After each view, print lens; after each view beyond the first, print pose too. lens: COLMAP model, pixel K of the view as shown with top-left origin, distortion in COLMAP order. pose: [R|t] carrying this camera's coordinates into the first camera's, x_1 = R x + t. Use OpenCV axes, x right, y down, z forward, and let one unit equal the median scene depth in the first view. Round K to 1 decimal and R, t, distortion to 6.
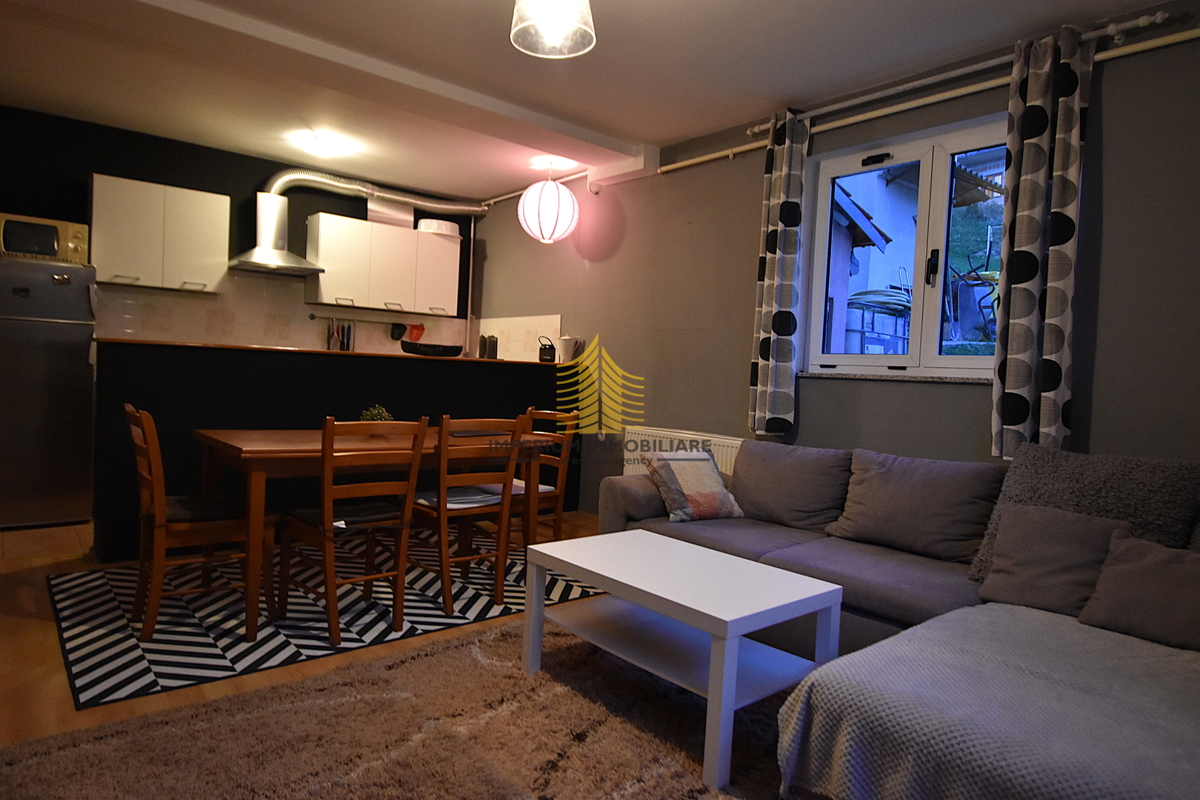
lens RADIAL K [[708.2, 0, 600.2], [0, 708.2, 398.7], [0, 0, 1]] dist [-0.016575, -0.002343]
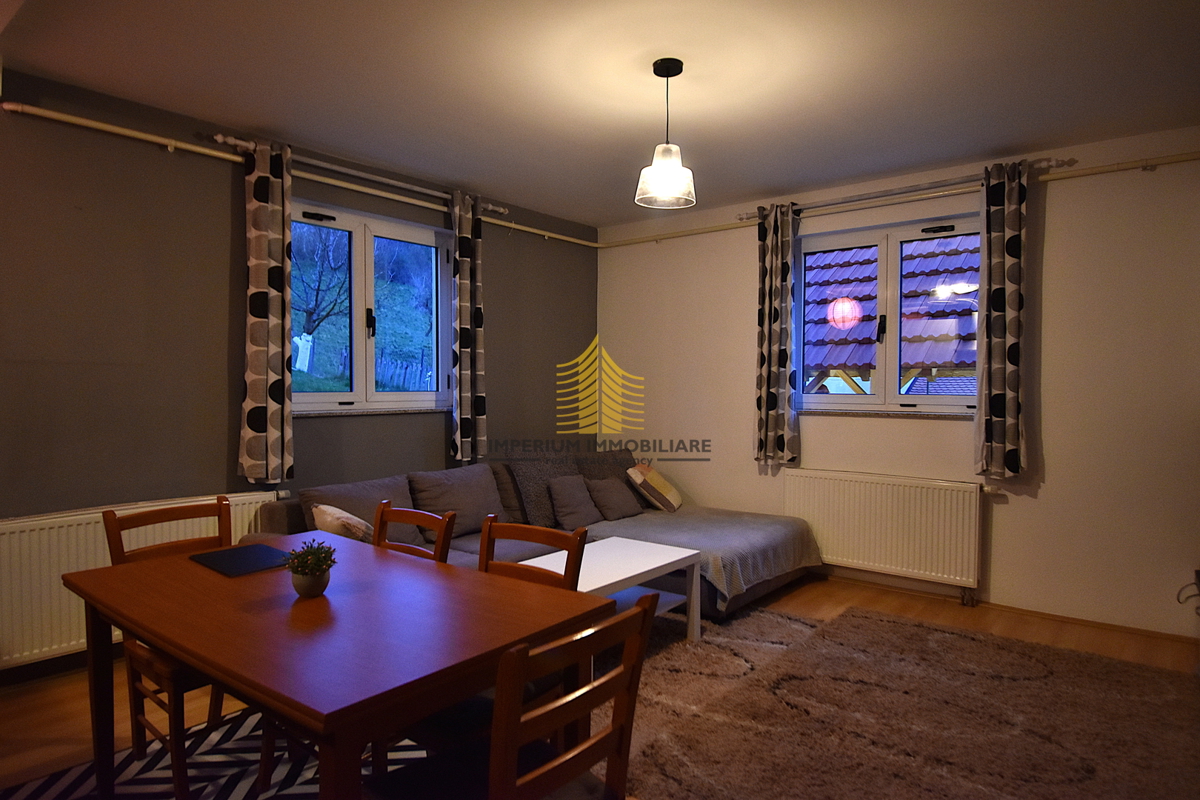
lens RADIAL K [[708.2, 0, 603.1], [0, 708.2, 402.1], [0, 0, 1]] dist [-0.016575, -0.002343]
pose [[-0.184999, -0.073077, 0.980018, -0.853741], [0.020906, 0.996713, 0.078269, -0.133576], [-0.982516, 0.034968, -0.182864, 0.820675]]
